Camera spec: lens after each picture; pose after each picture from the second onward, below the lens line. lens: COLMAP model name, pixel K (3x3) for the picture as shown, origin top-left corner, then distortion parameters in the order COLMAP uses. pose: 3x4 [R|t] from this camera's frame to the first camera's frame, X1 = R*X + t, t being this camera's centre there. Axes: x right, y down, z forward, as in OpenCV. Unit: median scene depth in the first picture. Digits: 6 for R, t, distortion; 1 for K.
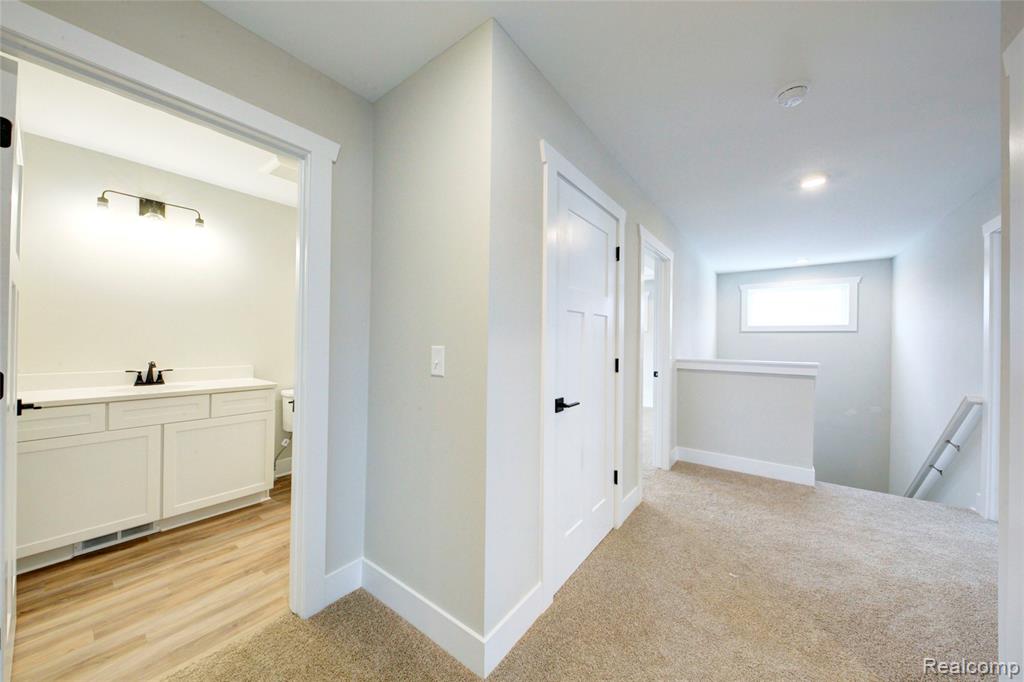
lens RADIAL K [[355.4, 0, 512.0], [0, 355.4, 341.0], [0, 0, 1]] dist [-0.001308, -0.000114]
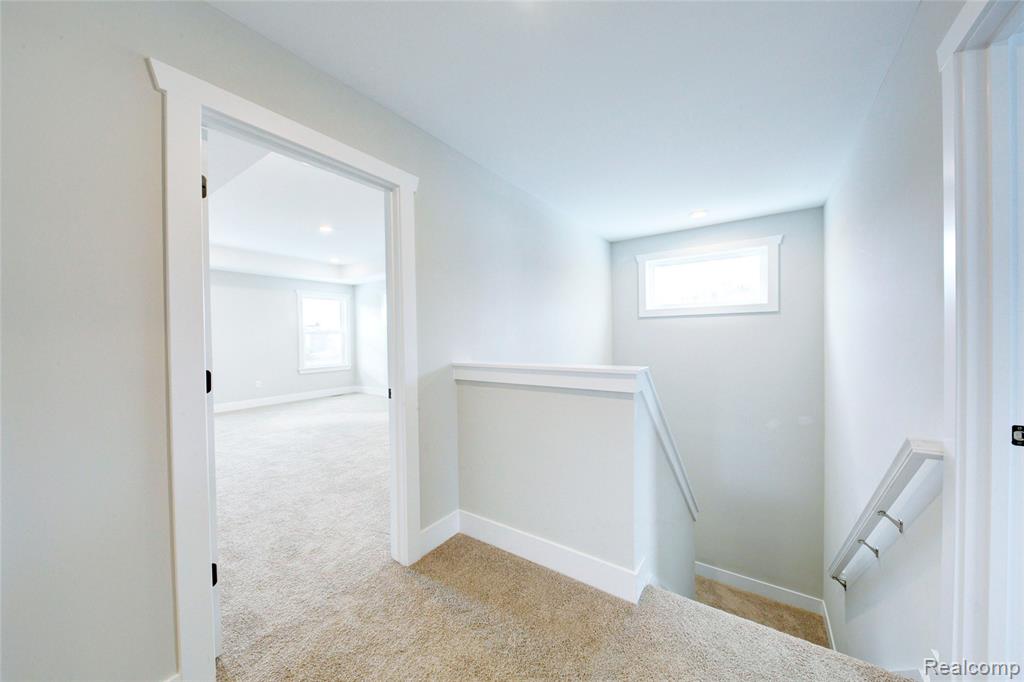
lens RADIAL K [[355.4, 0, 512.0], [0, 355.4, 341.0], [0, 0, 1]] dist [-0.001308, -0.000114]
pose [[0.998903, -0.029927, 0.036023, 0.588584], [0.029447, 0.999471, 0.013791, 0.008416], [-0.036417, -0.012716, 0.999256, 0.438139]]
